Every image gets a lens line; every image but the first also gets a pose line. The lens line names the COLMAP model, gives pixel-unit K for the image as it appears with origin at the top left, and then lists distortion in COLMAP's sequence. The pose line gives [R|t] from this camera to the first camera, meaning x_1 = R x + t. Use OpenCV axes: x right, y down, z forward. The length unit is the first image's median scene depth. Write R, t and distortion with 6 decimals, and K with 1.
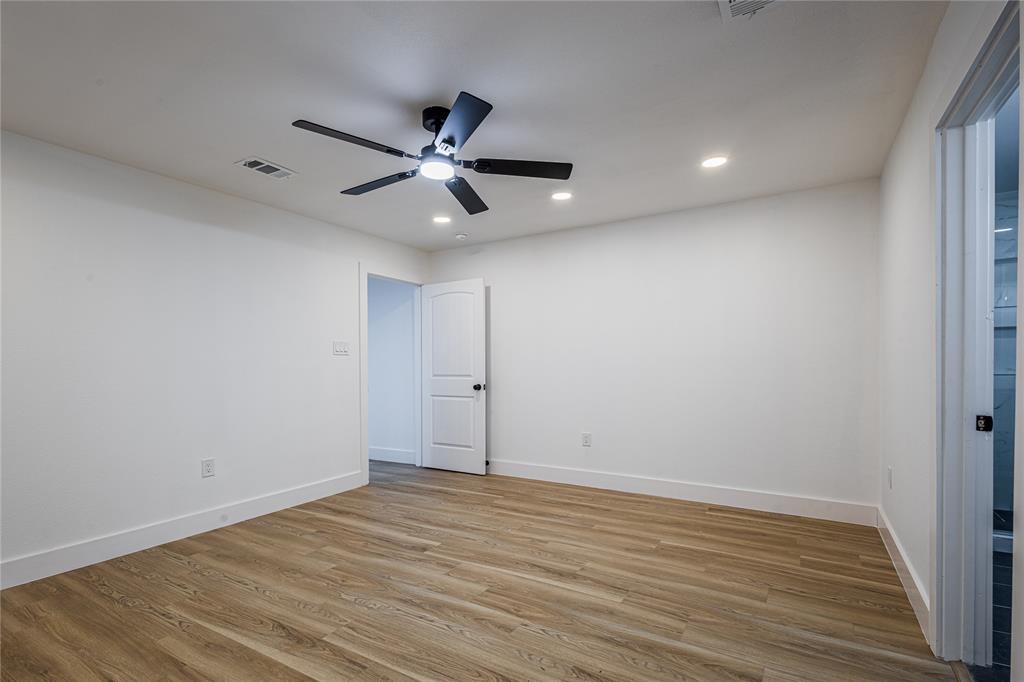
lens RADIAL K [[474.6, 0, 512.0], [0, 474.6, 341.0], [0, 0, 1]] dist [0.001513, 0.000027]
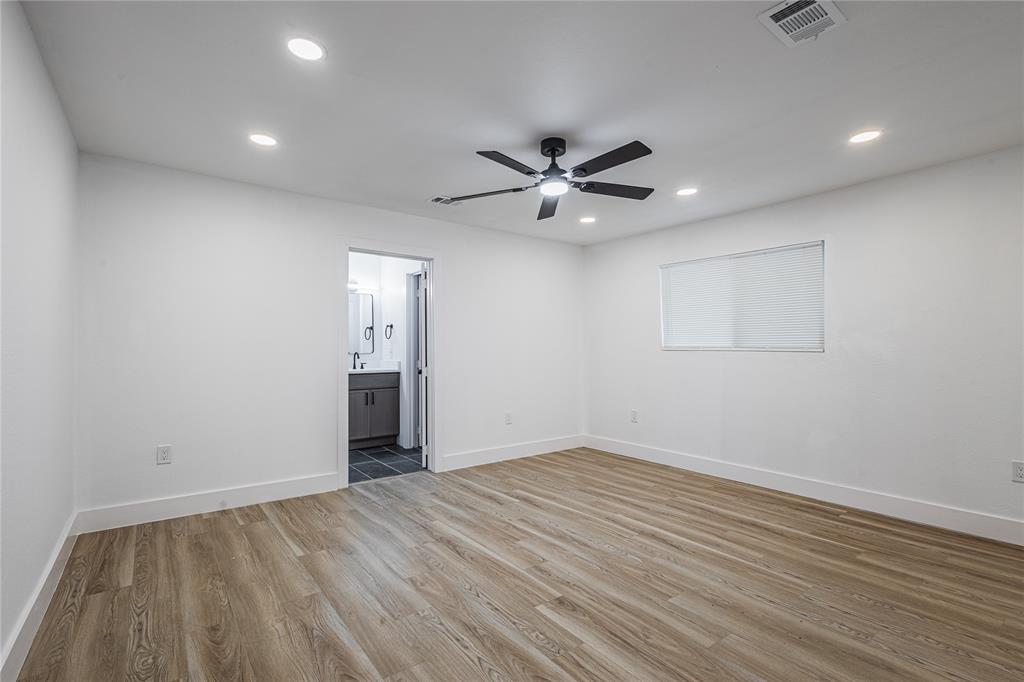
lens RADIAL K [[474.6, 0, 512.0], [0, 474.6, 341.0], [0, 0, 1]] dist [0.001513, 0.000027]
pose [[-0.932202, 0.015595, 0.361602, -0.429714], [-0.012120, 0.997166, -0.074253, 0.093938], [-0.361735, -0.073601, -0.929371, 1.928310]]
